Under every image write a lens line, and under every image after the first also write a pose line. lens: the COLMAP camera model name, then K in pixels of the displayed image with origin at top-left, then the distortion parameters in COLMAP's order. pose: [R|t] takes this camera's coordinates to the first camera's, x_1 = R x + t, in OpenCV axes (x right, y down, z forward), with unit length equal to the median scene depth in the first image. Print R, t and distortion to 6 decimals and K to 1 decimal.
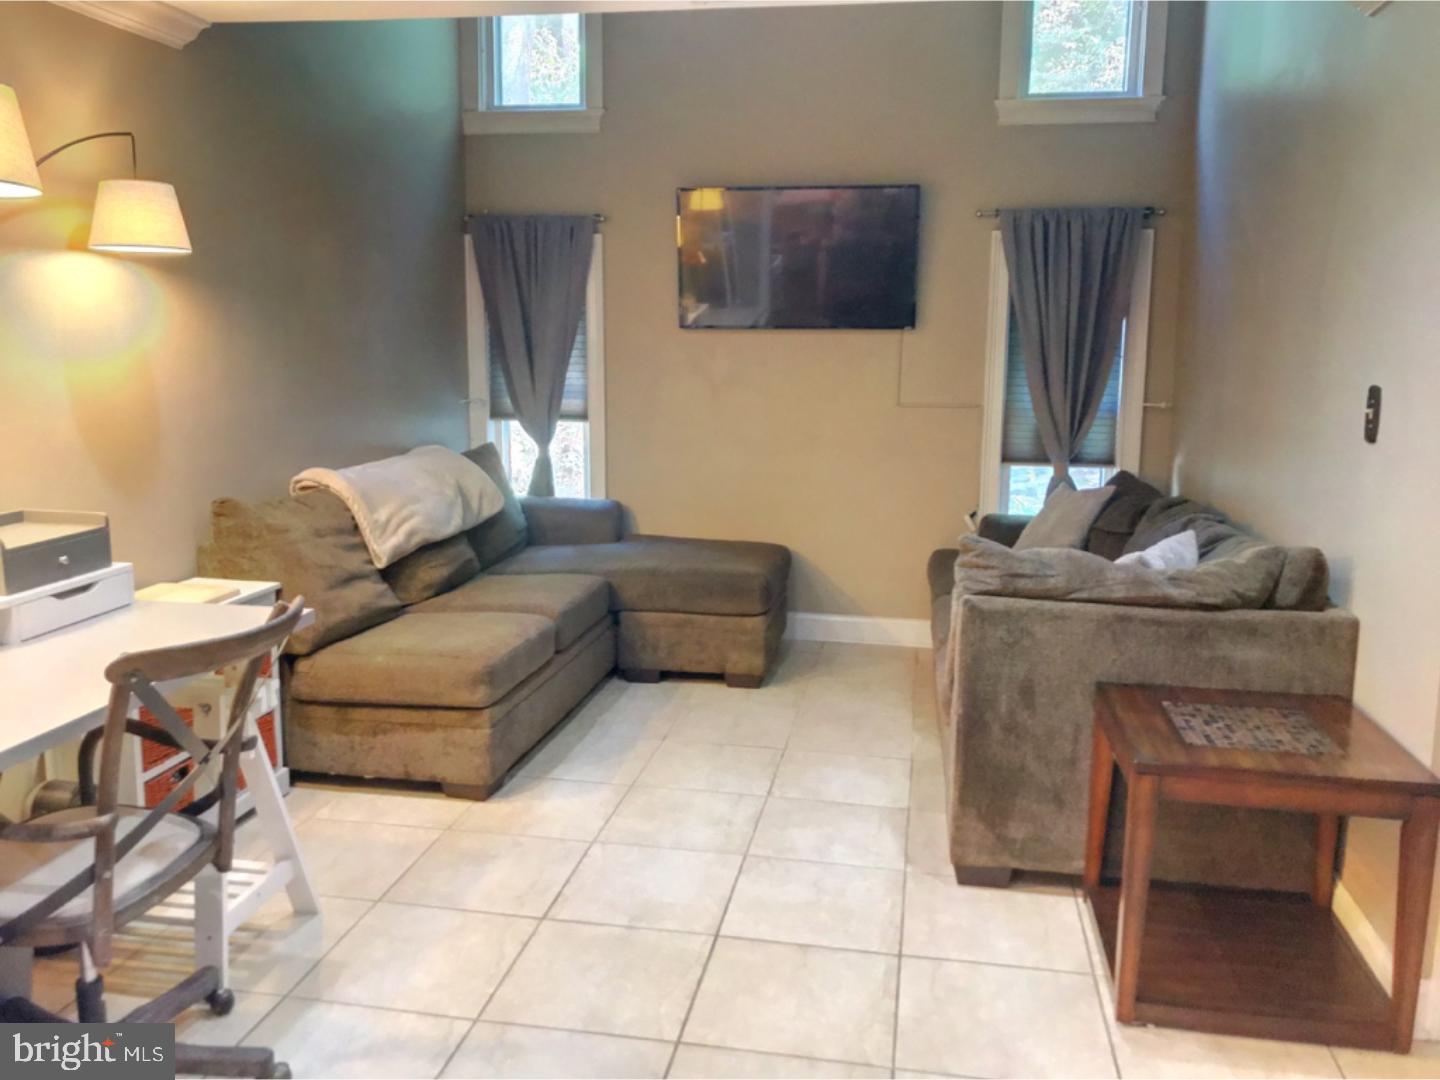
lens RADIAL K [[1171.7, 0, 720.1], [0, 1171.7, 532.0], [0, 0, 1]] dist [0.031369, -0.037760]
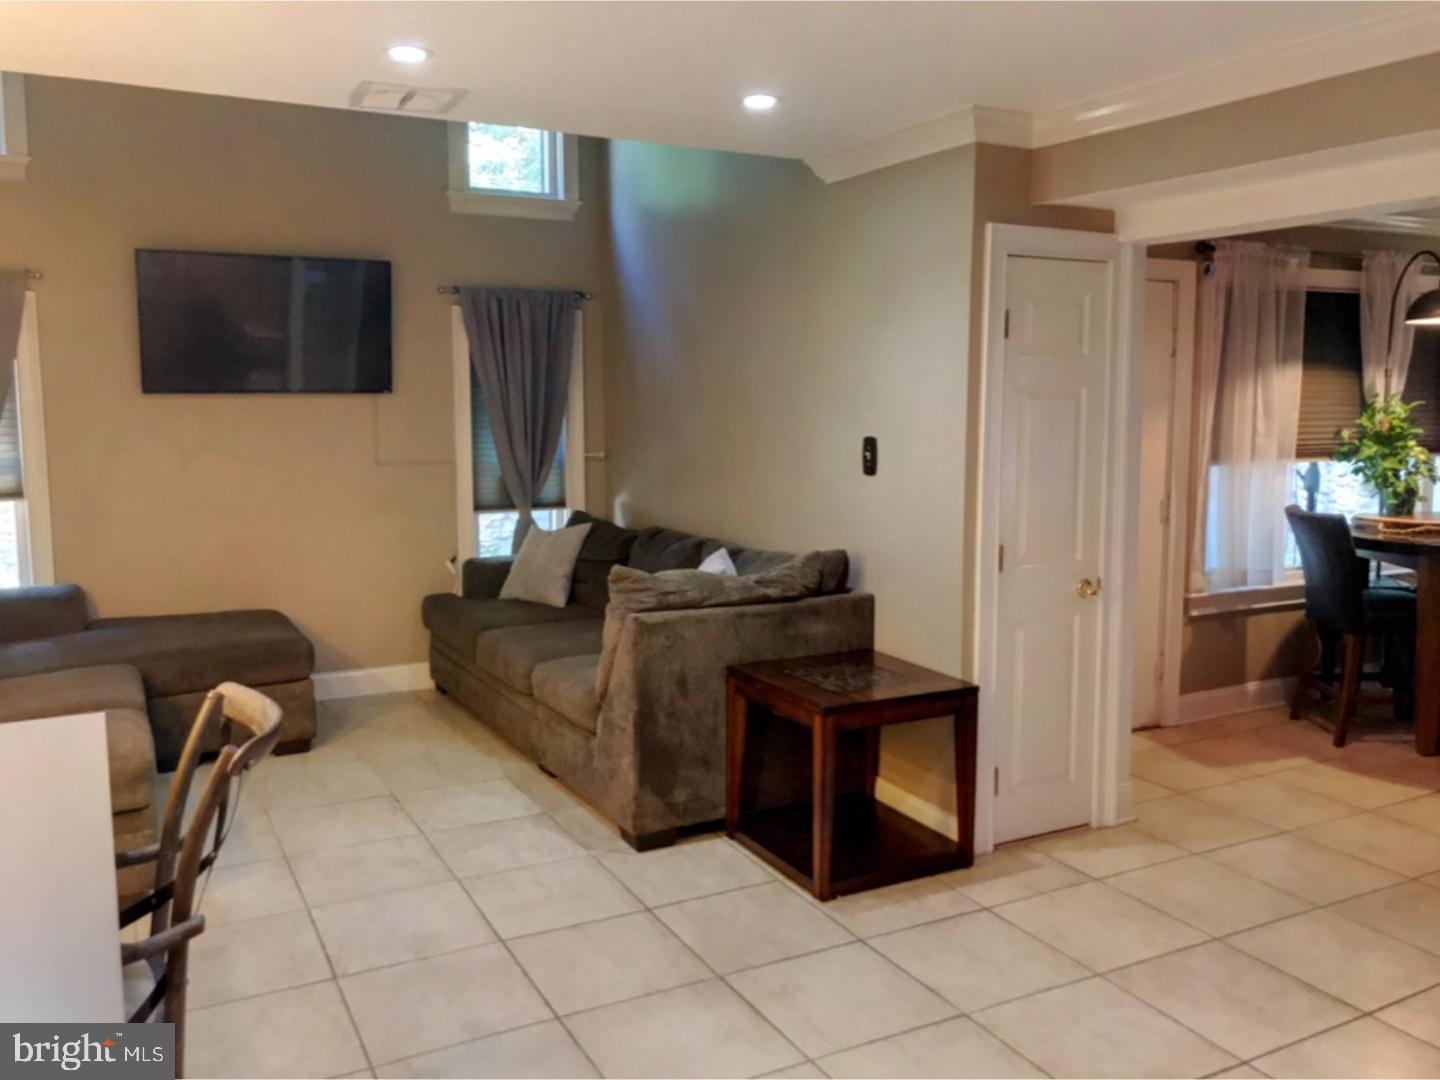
lens RADIAL K [[1171.7, 0, 721.8], [0, 1171.7, 530.4], [0, 0, 1]] dist [0.031369, -0.037760]
pose [[0.788684, -0.083036, 0.609165, -0.452782], [0.109333, 0.993987, -0.006062, -0.015545], [-0.604998, 0.071383, 0.793020, -0.042900]]
